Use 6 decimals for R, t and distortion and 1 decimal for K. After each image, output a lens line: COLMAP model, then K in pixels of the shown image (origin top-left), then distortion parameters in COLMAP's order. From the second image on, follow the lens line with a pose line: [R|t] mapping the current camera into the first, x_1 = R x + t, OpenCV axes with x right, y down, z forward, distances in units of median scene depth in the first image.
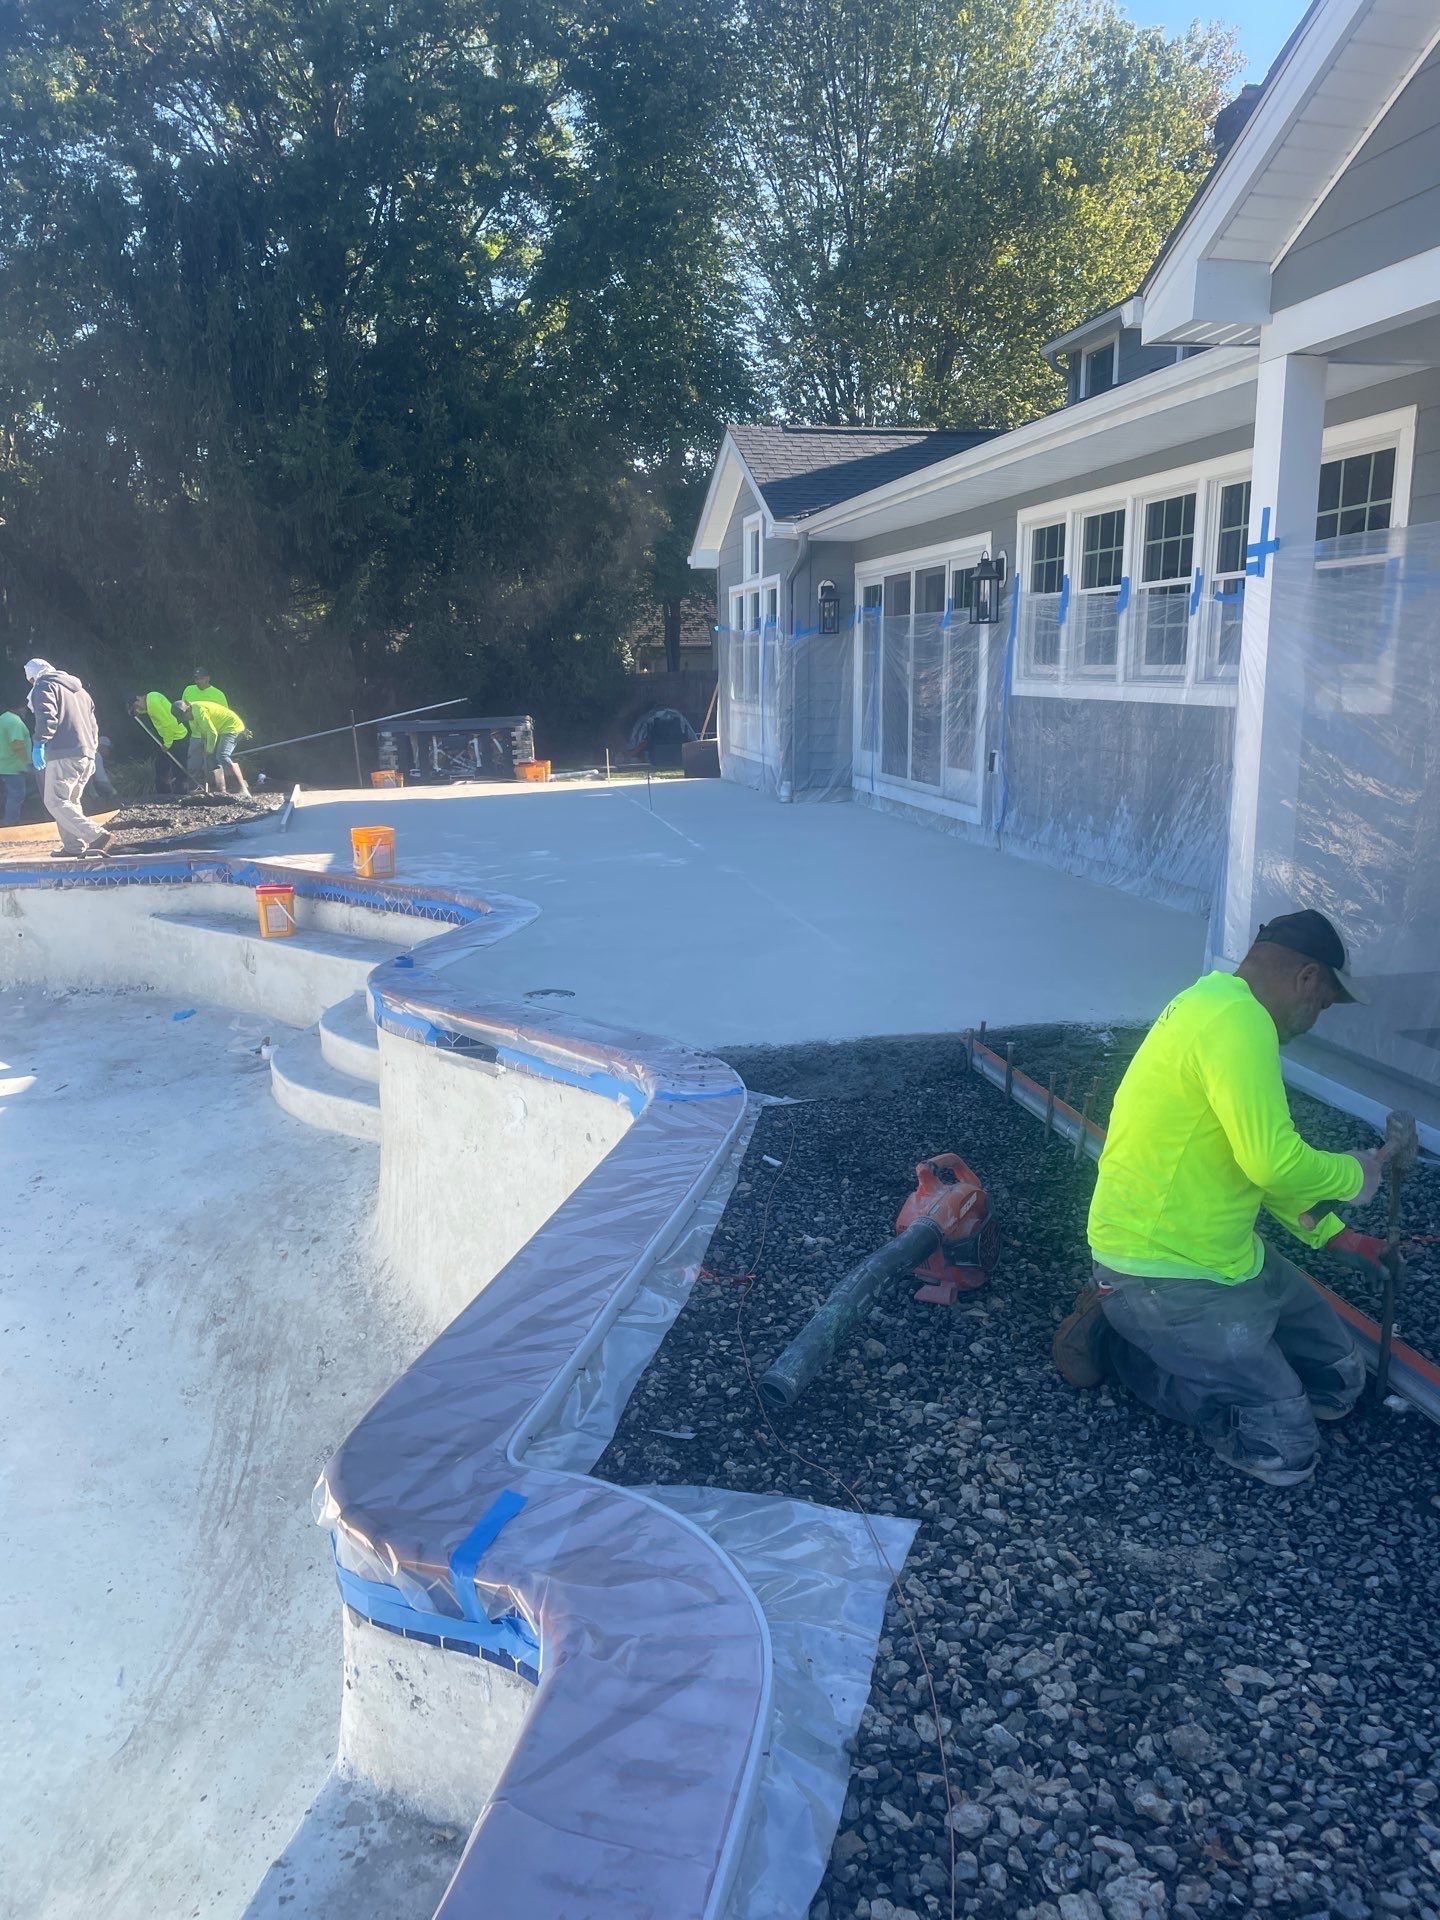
lens RADIAL K [[1437.2, 0, 726.9], [0, 1437.2, 952.0], [0, 0, 1]] dist [0.084926, -0.104354]
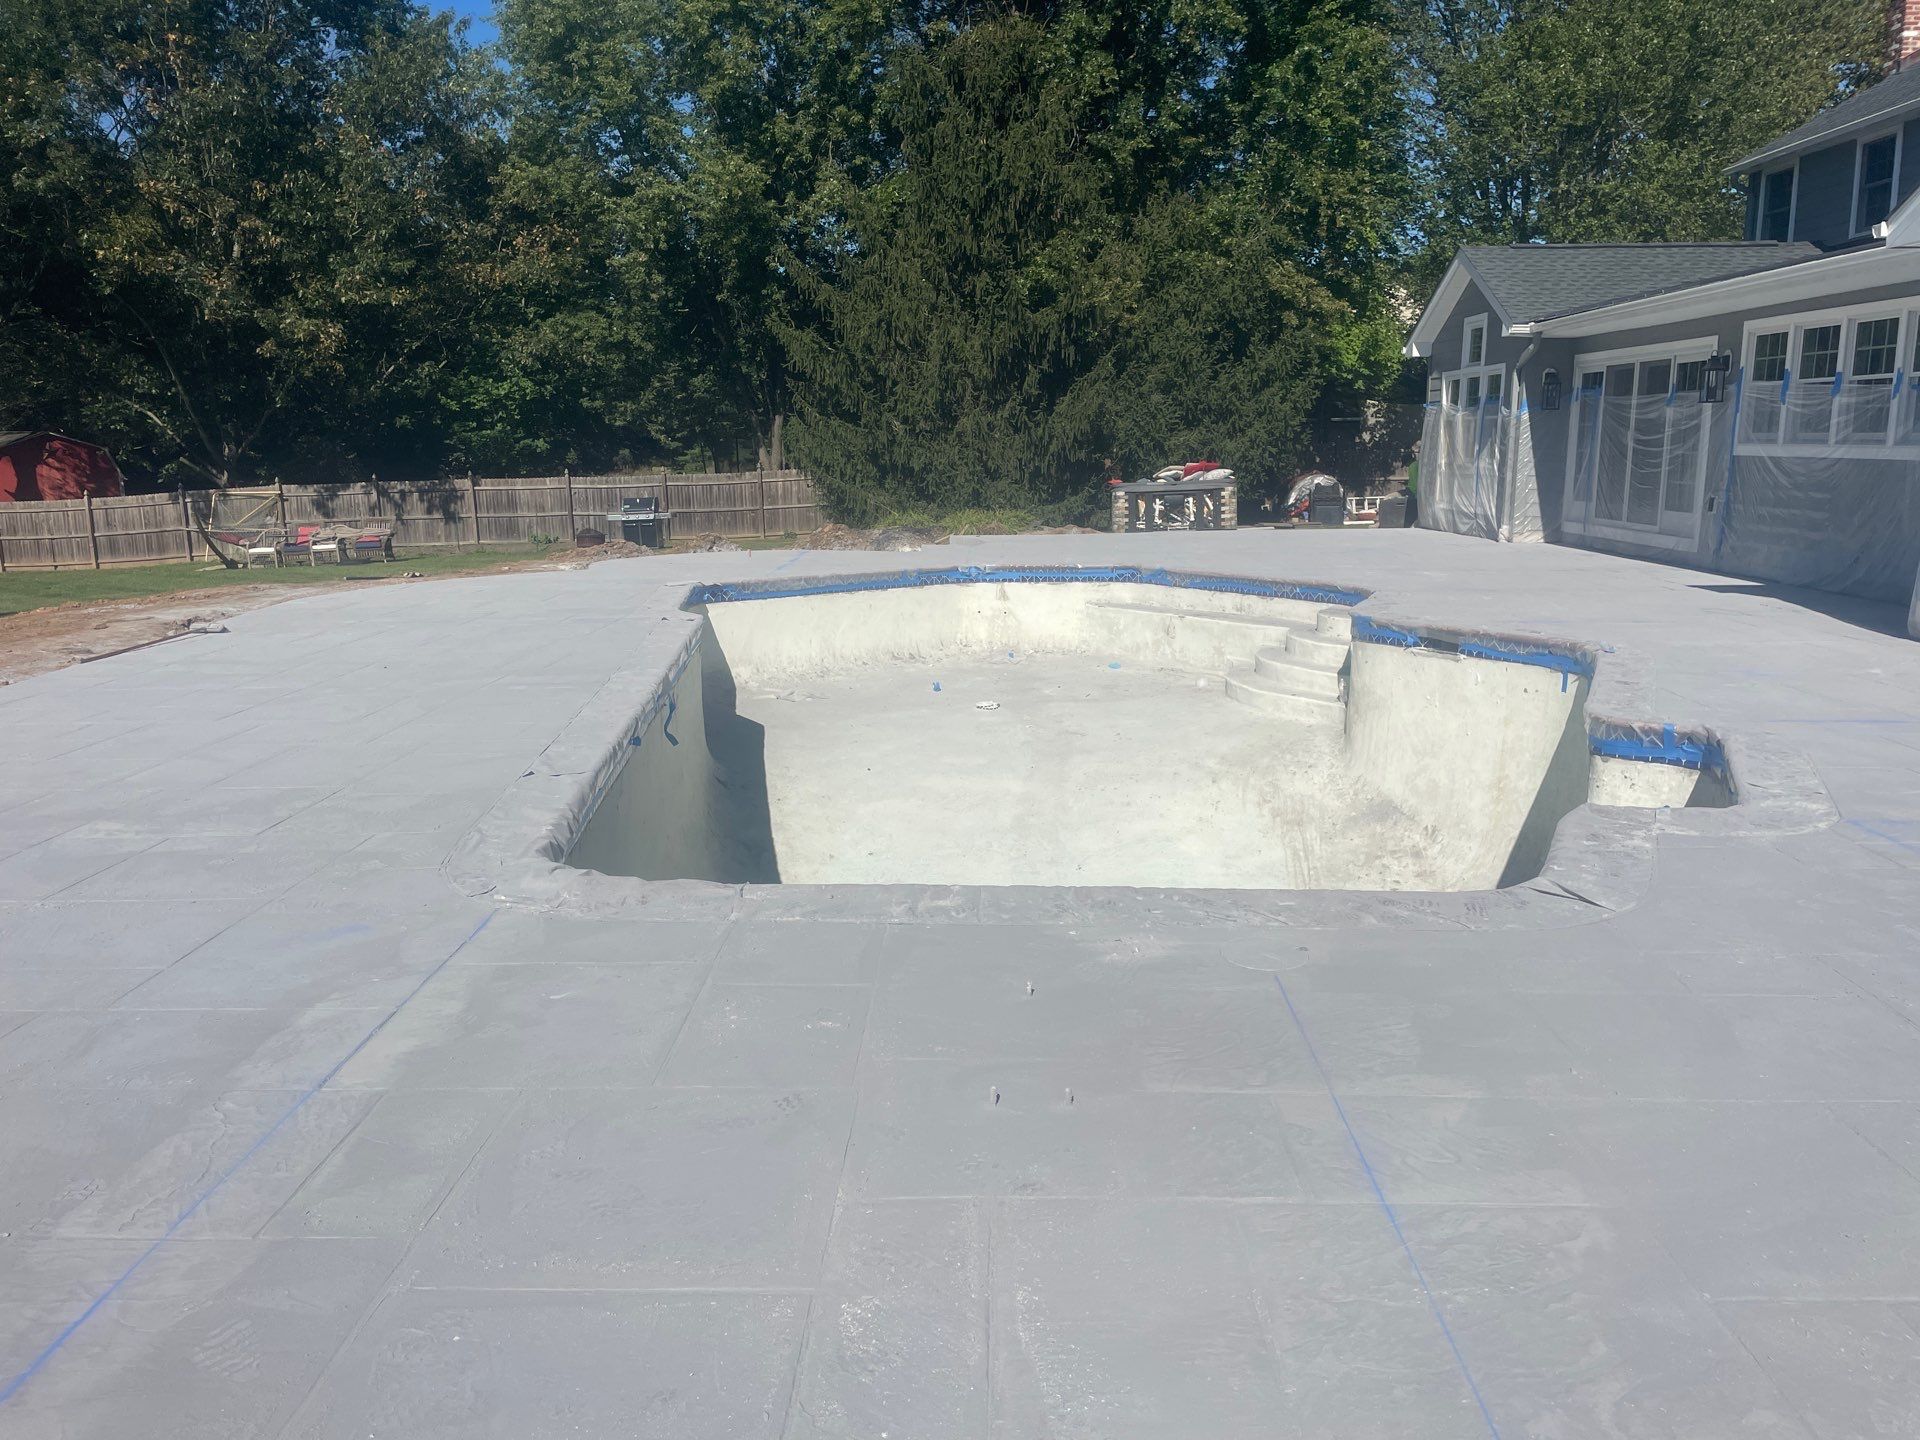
lens RADIAL K [[1437.2, 0, 962.0], [0, 1437.2, 704.9], [0, 0, 1]] dist [0.084926, -0.104354]
pose [[0.976974, 0.042055, -0.209174, -0.237568], [-0.045144, 0.998930, -0.010009, 0.115658], [0.208529, 0.019222, 0.977827, -0.546646]]
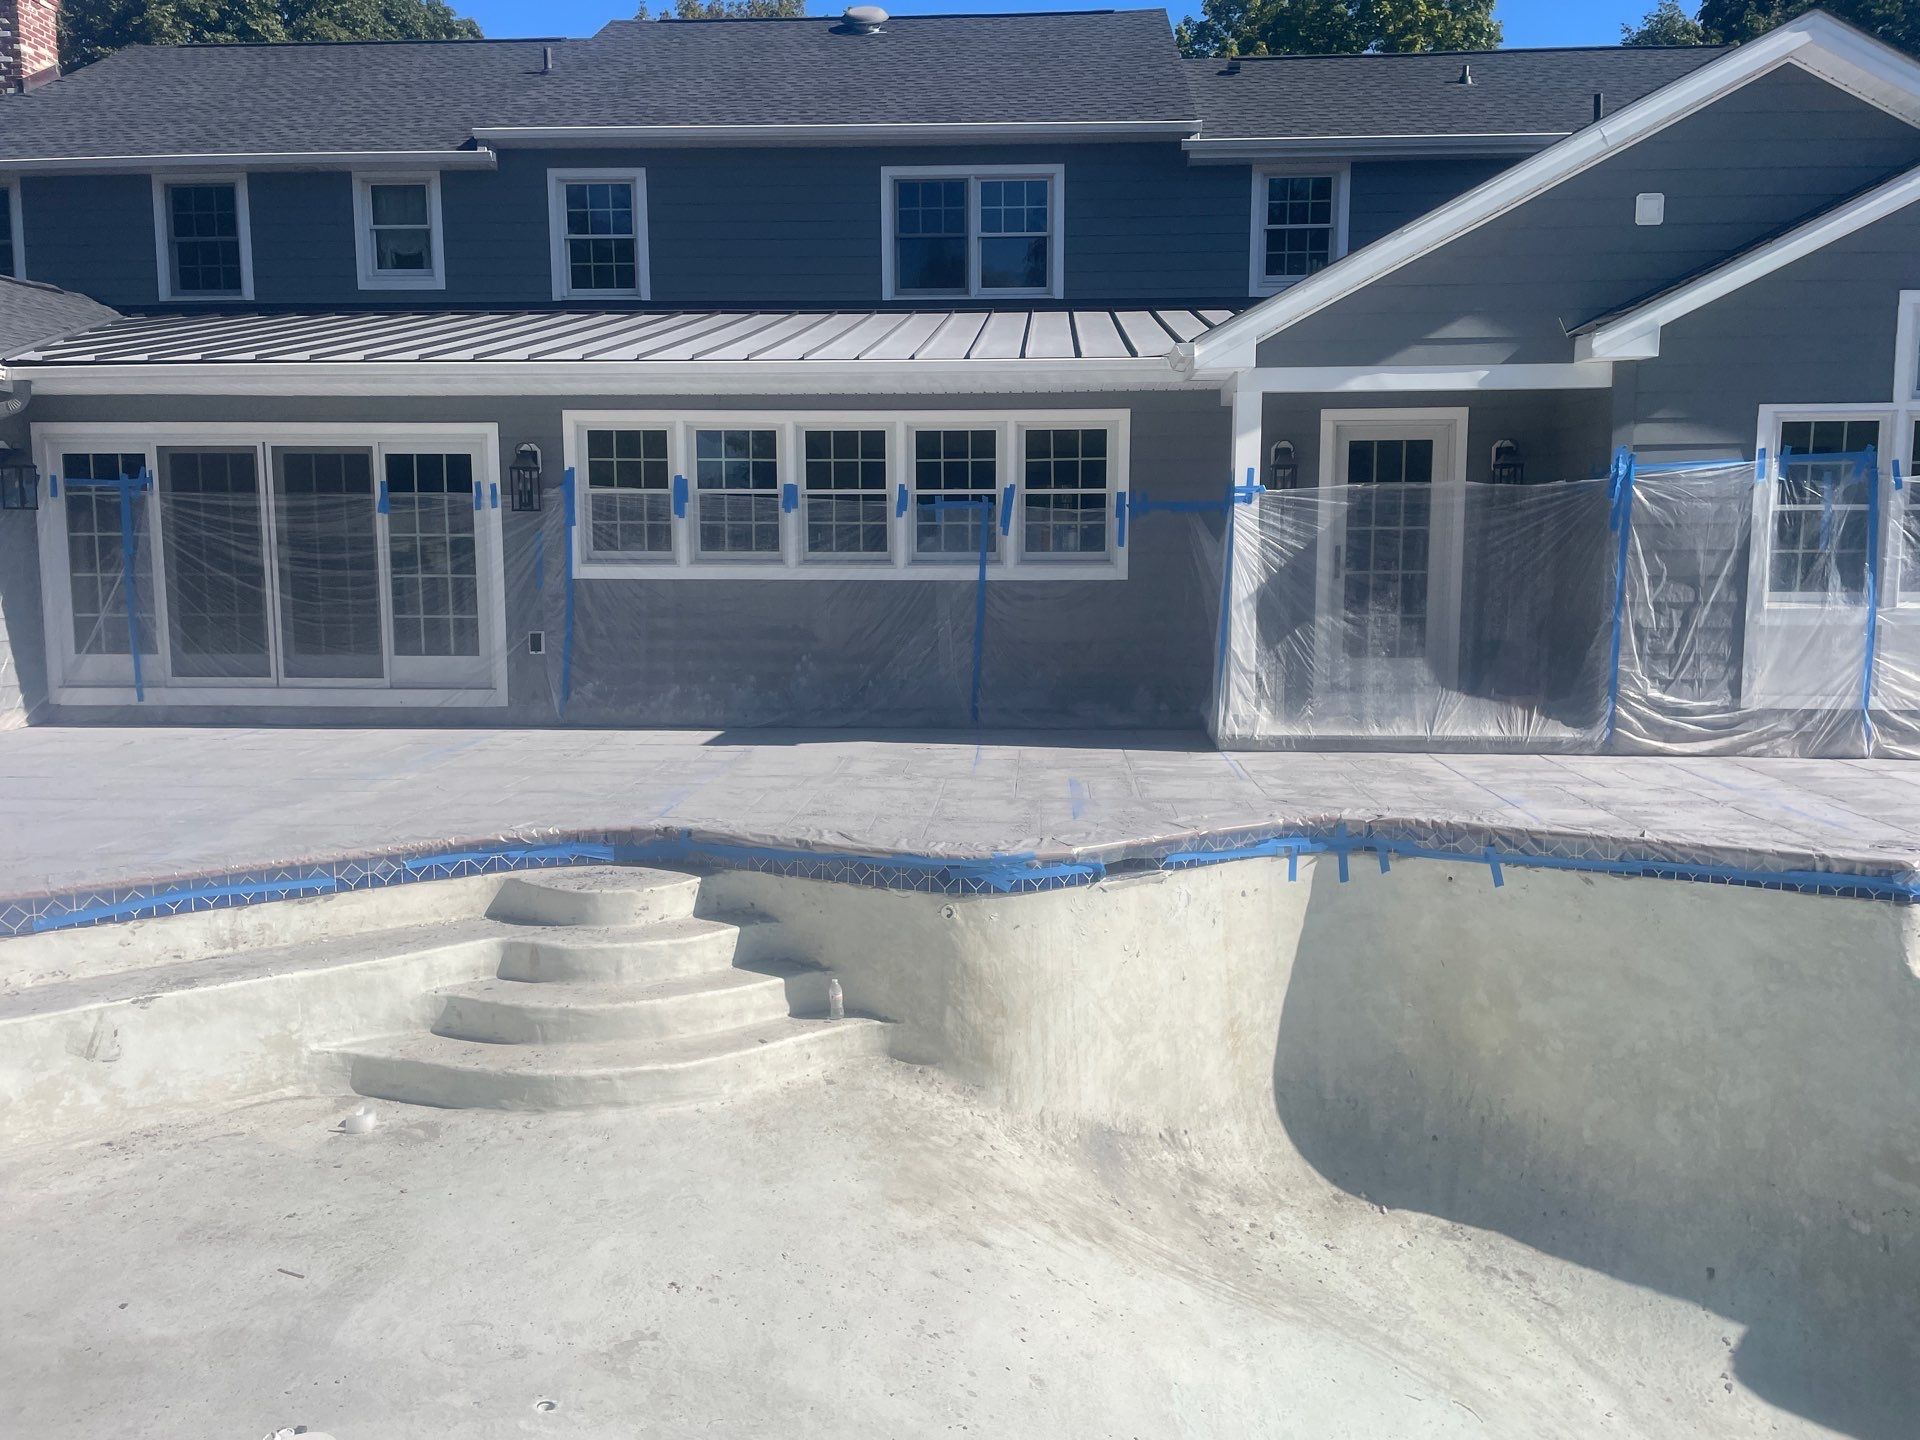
lens RADIAL K [[1437.2, 0, 962.0], [0, 1437.2, 704.9], [0, 0, 1]] dist [0.084926, -0.104354]
pose [[0.249707, -0.105891, 0.962514, -0.852507], [0.190694, 0.979915, 0.058334, -0.103201], [-0.949359, 0.168979, 0.264884, 0.505830]]
